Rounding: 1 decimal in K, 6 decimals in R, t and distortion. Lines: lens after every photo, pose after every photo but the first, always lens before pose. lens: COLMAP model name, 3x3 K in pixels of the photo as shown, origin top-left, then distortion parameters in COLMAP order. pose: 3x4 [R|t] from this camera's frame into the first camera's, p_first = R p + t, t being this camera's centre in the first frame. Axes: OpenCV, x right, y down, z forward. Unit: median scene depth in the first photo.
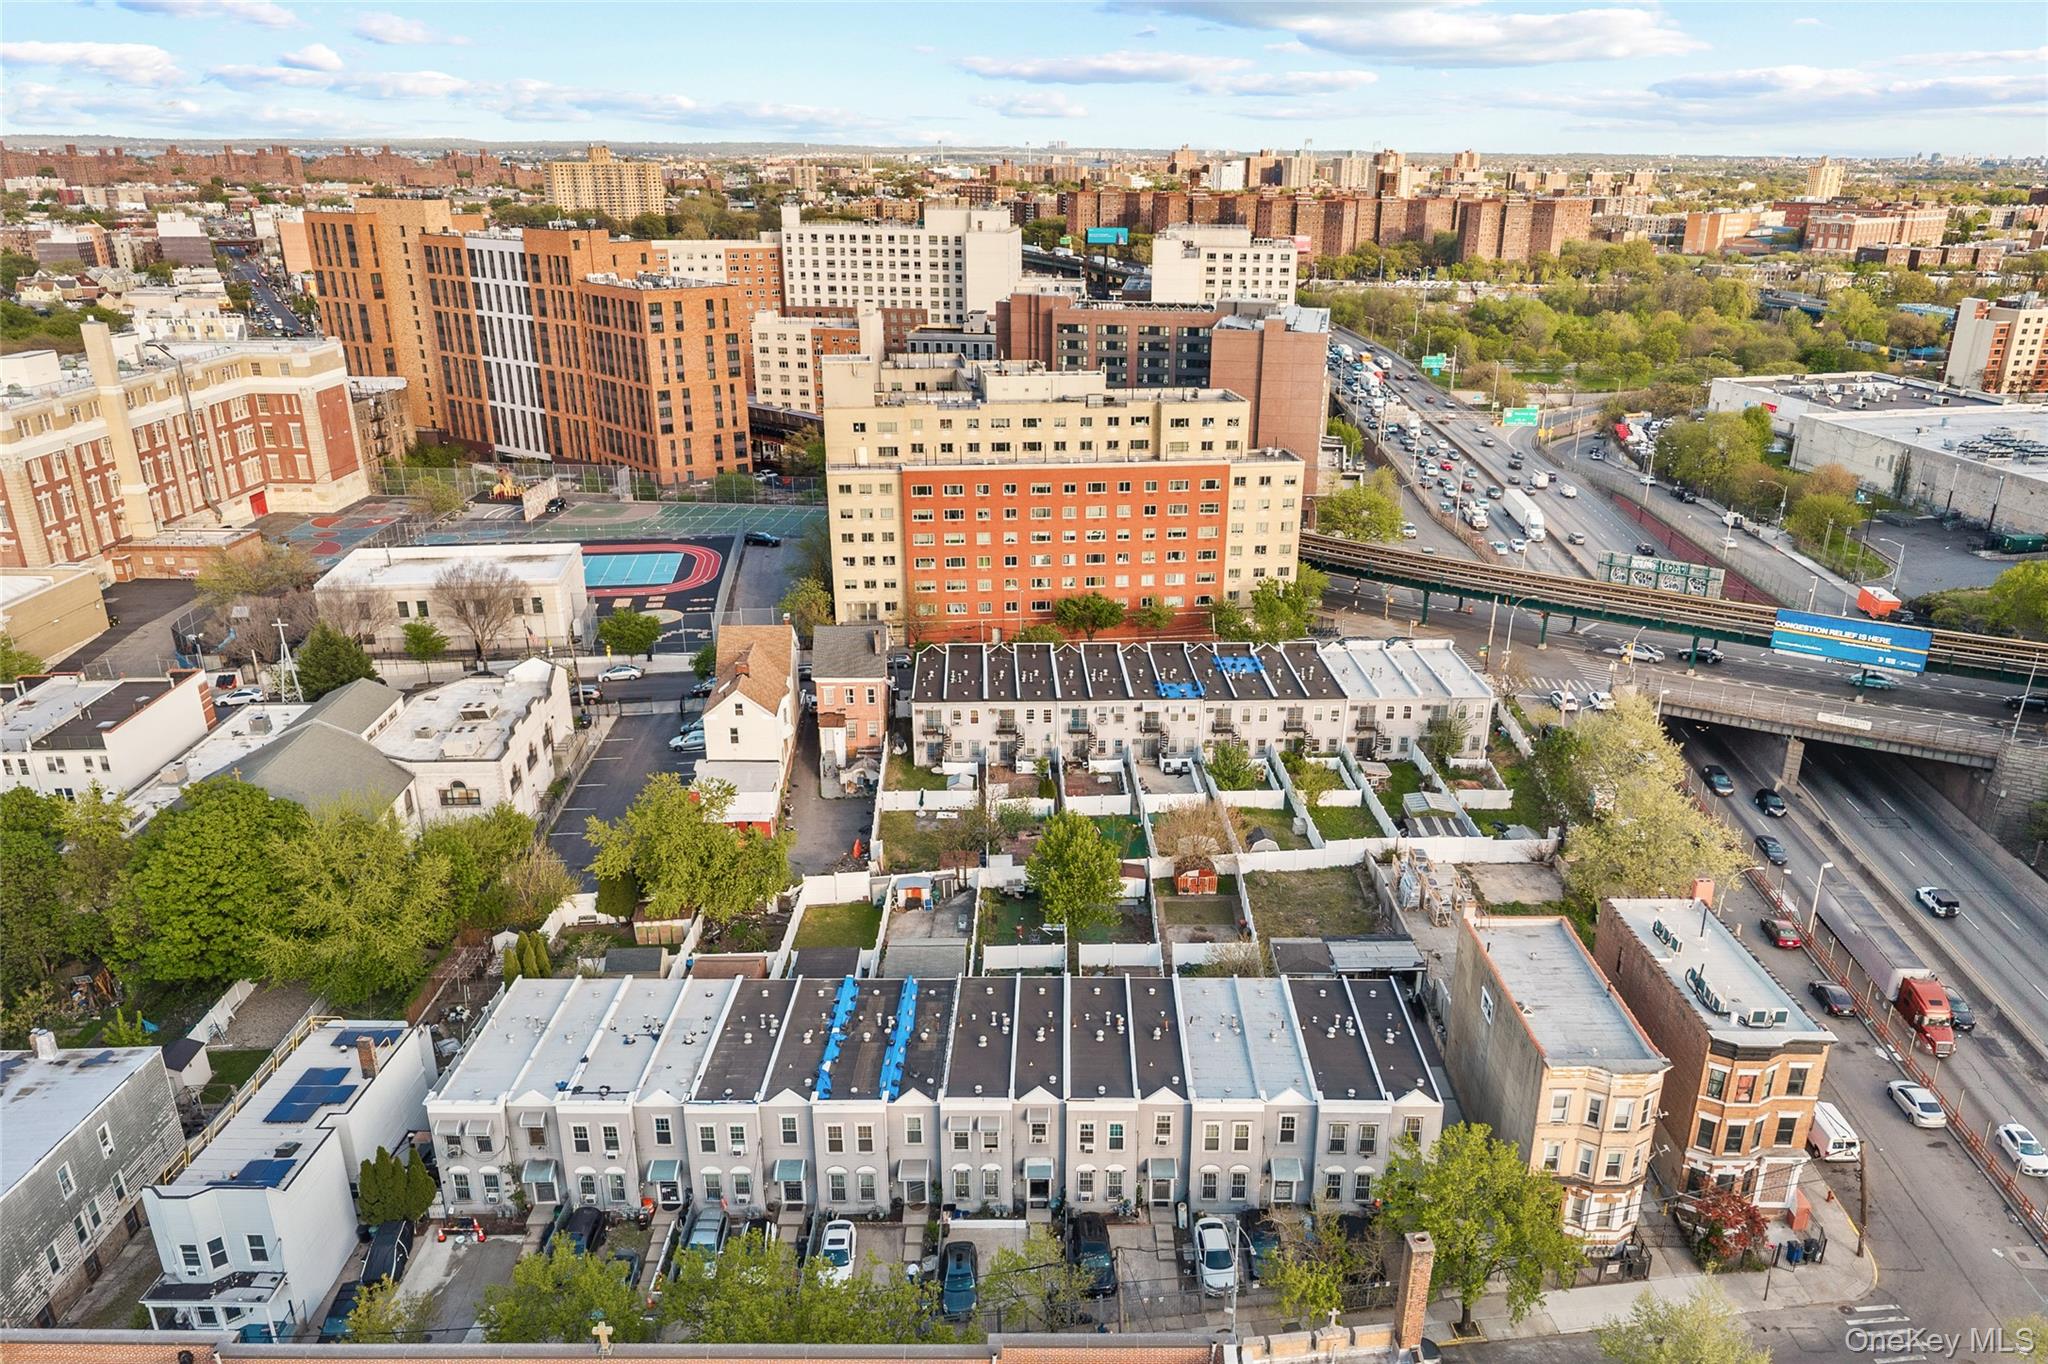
lens RADIAL K [[1498.0, 0, 1075.2], [0, 1498.0, 783.7], [0, 0, 1]] dist [0.043084, -0.052654]
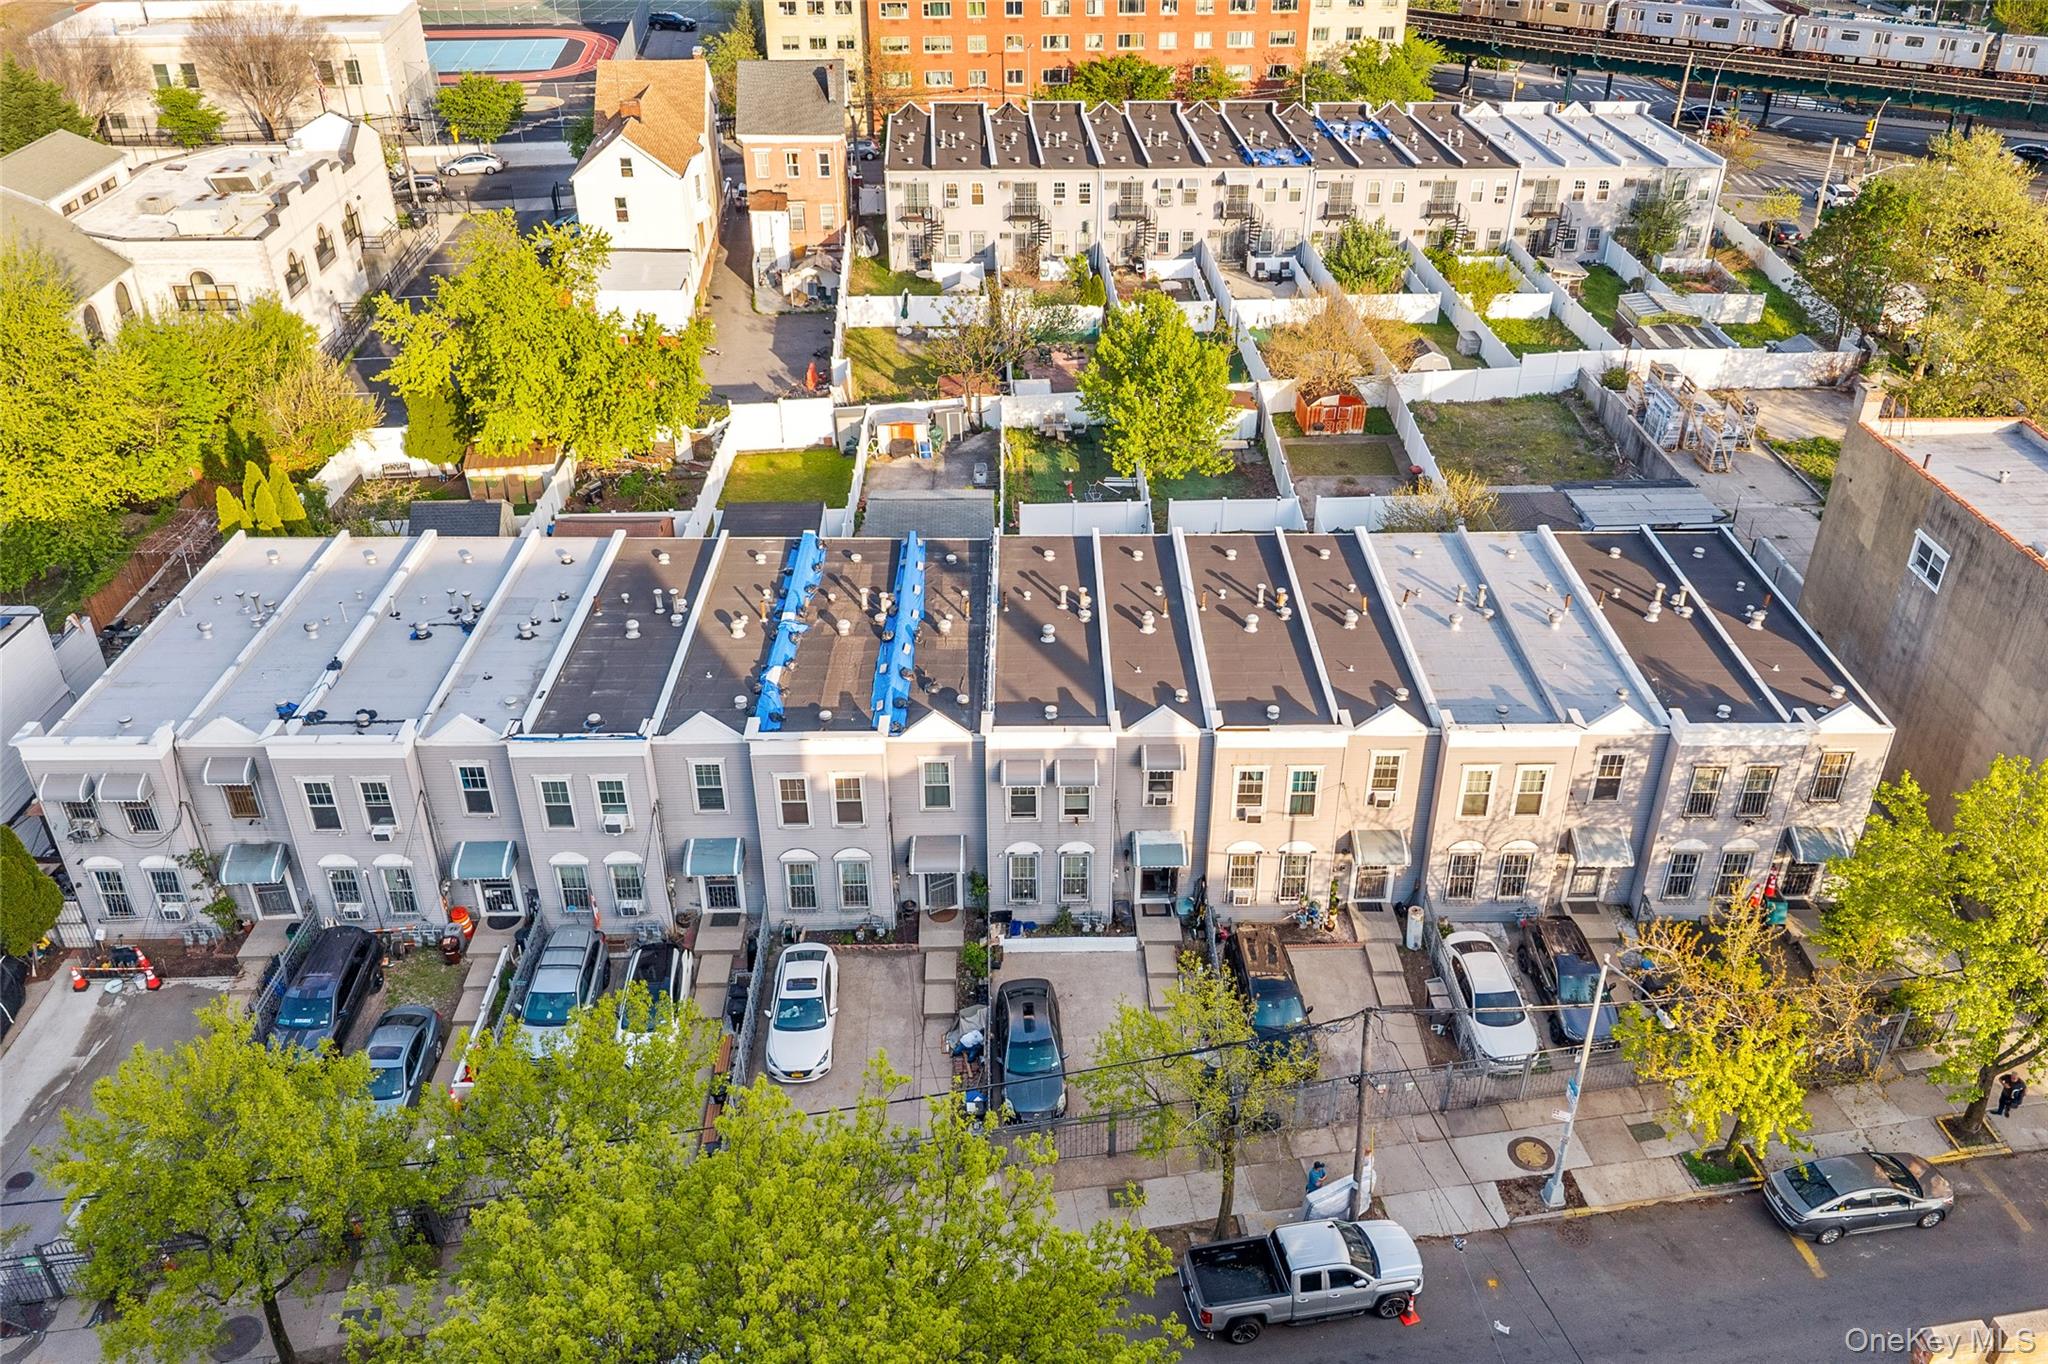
lens RADIAL K [[1598.8, 0, 1091.8], [0, 1598.8, 671.1], [0, 0, 1]] dist [0.031691, -0.046194]
pose [[0.999549, -0.007777, 0.028995, -0.043286], [0.003151, 0.987704, 0.156301, 0.063116], [-0.029854, -0.156139, 0.987284, 0.274120]]
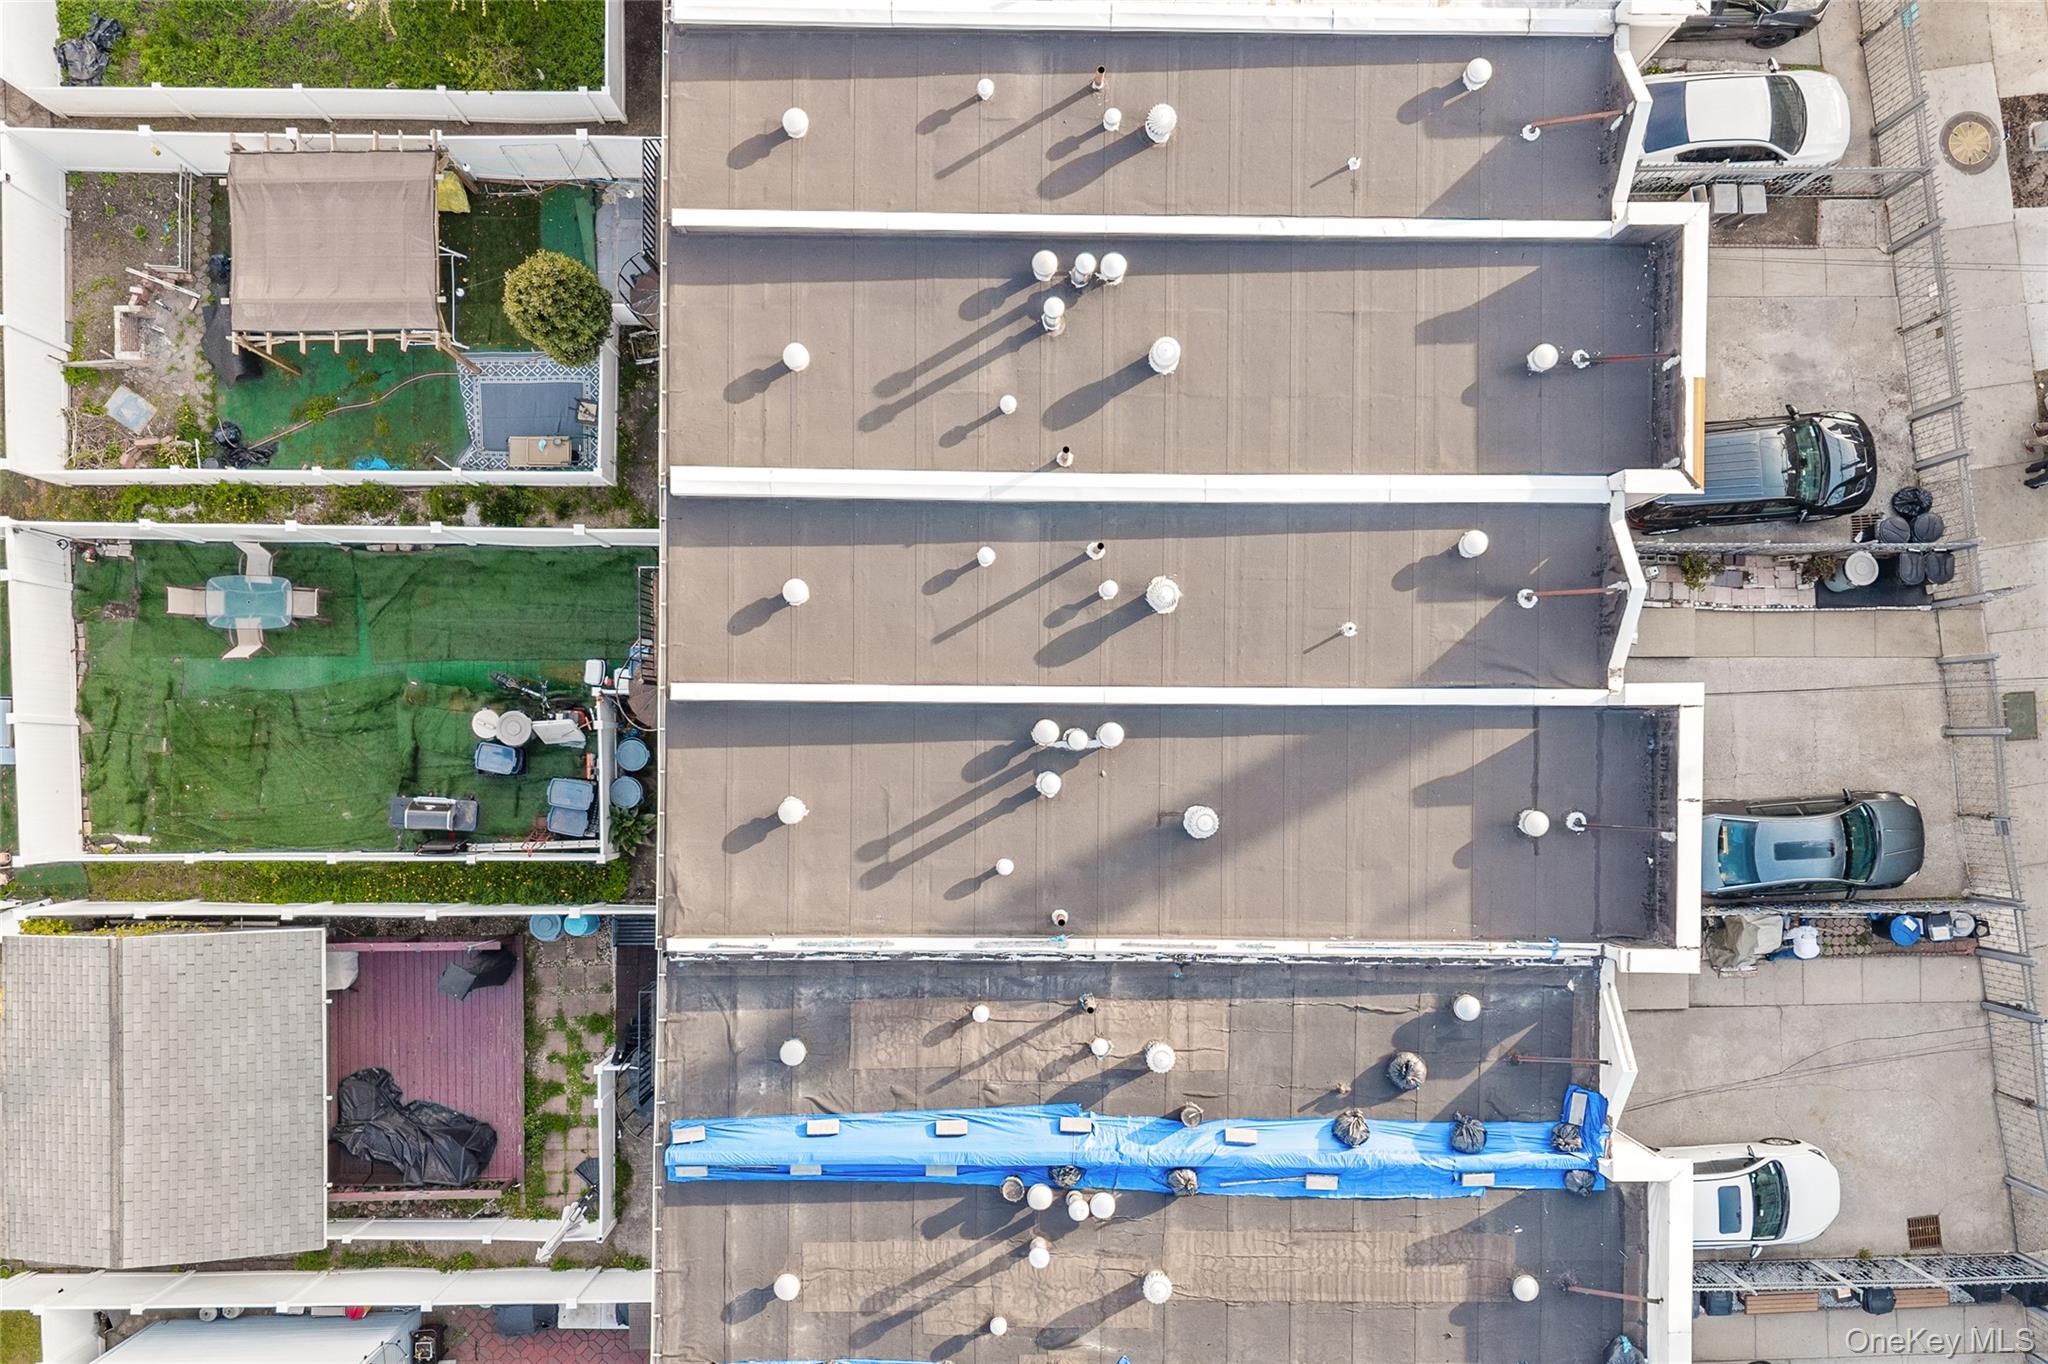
lens RADIAL K [[1528.1, 0, 1026.9], [0, 1528.1, 754.0], [0, 0, 1]] dist [0.021823, -0.024774]
pose [[0.011623, -0.999911, -0.006587, -0.033576], [0.371735, -0.001795, 0.928337, -0.051714], [-0.928266, -0.013238, 0.371681, 0.637868]]
